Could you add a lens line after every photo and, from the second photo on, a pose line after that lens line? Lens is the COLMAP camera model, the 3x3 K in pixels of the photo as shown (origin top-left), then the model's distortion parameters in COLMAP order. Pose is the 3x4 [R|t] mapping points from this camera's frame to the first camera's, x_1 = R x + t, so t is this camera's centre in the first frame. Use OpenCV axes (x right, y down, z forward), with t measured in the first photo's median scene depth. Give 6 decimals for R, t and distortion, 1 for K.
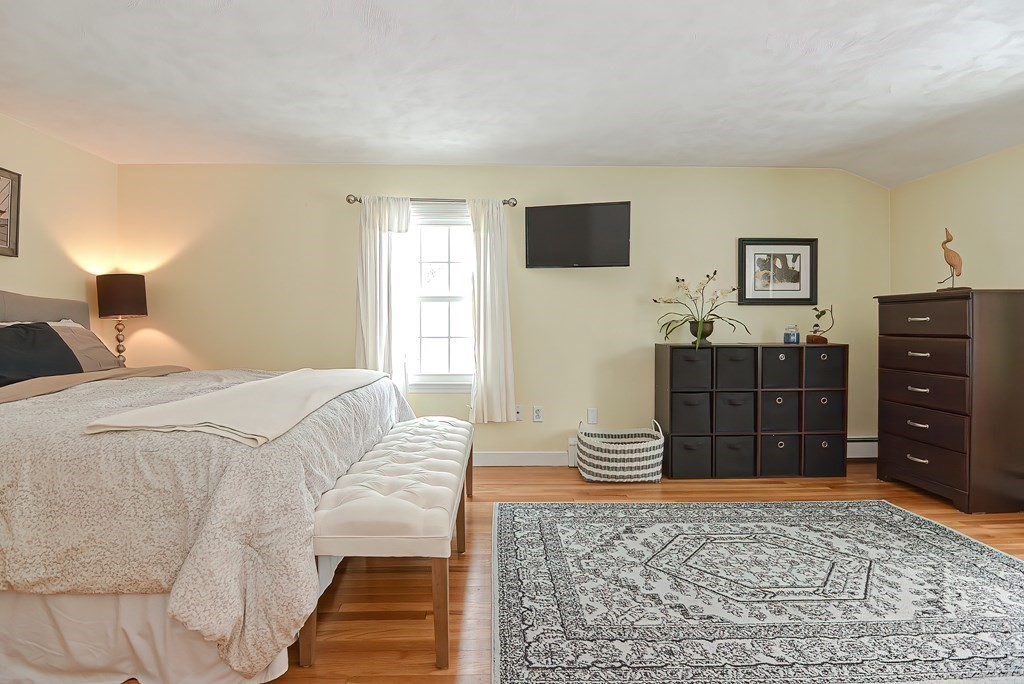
lens RADIAL K [[505.6, 0, 508.0], [0, 505.6, 336.8], [0, 0, 1]] dist [-0.014149, -0.005254]
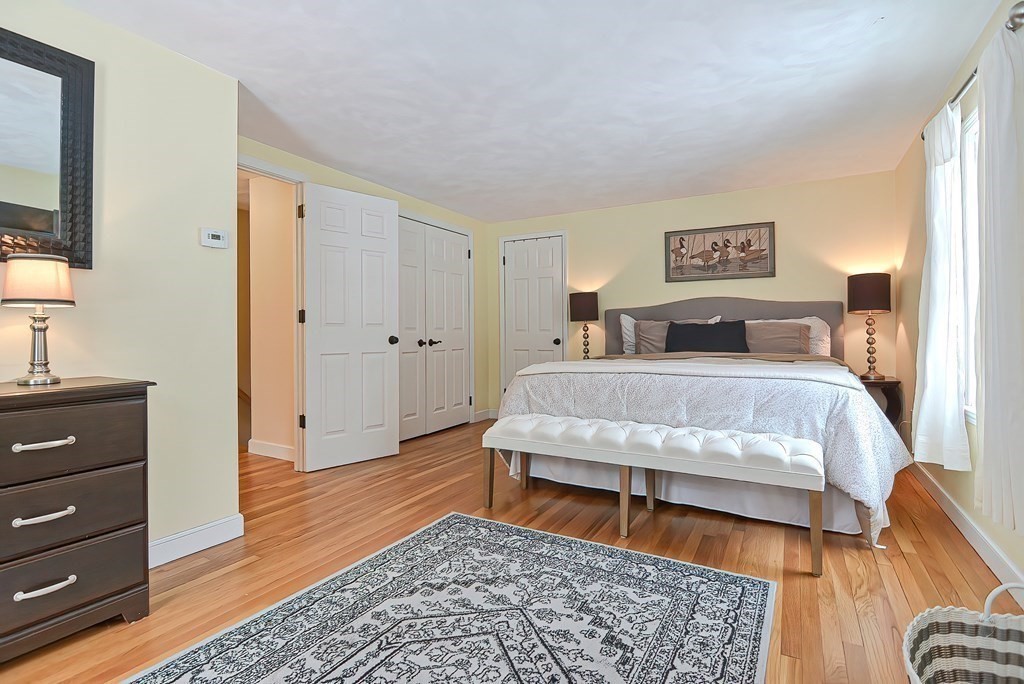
lens RADIAL K [[505.6, 0, 485.3], [0, 505.6, 328.4], [0, 0, 1]] dist [-0.014149, -0.005254]
pose [[-0.555138, 0.002237, -0.831755, 0.833844], [-0.007683, 0.999940, 0.007817, -0.008248], [0.831723, 0.010730, -0.555087, 1.190231]]
